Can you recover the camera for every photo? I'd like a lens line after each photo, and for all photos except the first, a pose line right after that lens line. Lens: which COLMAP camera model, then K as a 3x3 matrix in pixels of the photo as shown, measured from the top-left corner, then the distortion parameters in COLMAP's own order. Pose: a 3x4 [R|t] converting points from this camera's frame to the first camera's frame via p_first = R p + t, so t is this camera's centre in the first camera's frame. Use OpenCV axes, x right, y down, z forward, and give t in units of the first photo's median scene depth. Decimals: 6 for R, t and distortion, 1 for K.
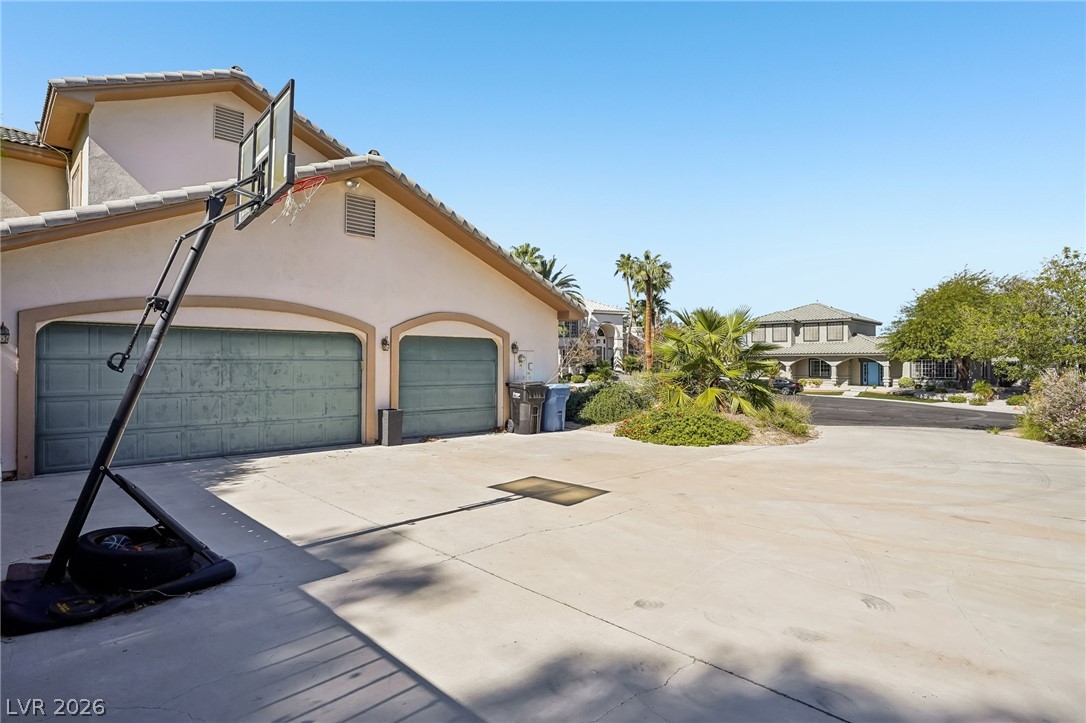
lens RADIAL K [[561.6, 0, 541.3], [0, 561.6, 364.9], [0, 0, 1]] dist [-0.004523, -0.000285]
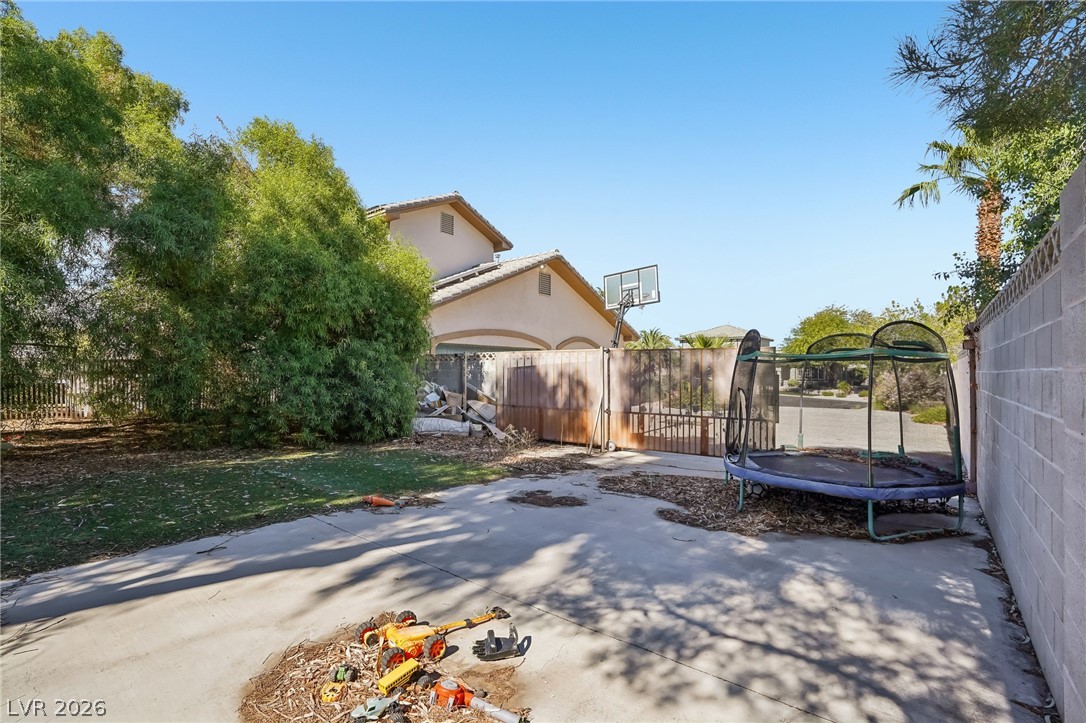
lens RADIAL K [[505.5, 0, 544.4], [0, 505.5, 360.0], [0, 0, 1]] dist [-0.000514, -0.000103]
pose [[0.989404, 0.004307, 0.145122, -0.171792], [-0.001016, 0.999741, -0.022745, 0.004889], [-0.145182, 0.022356, 0.989152, -0.186926]]
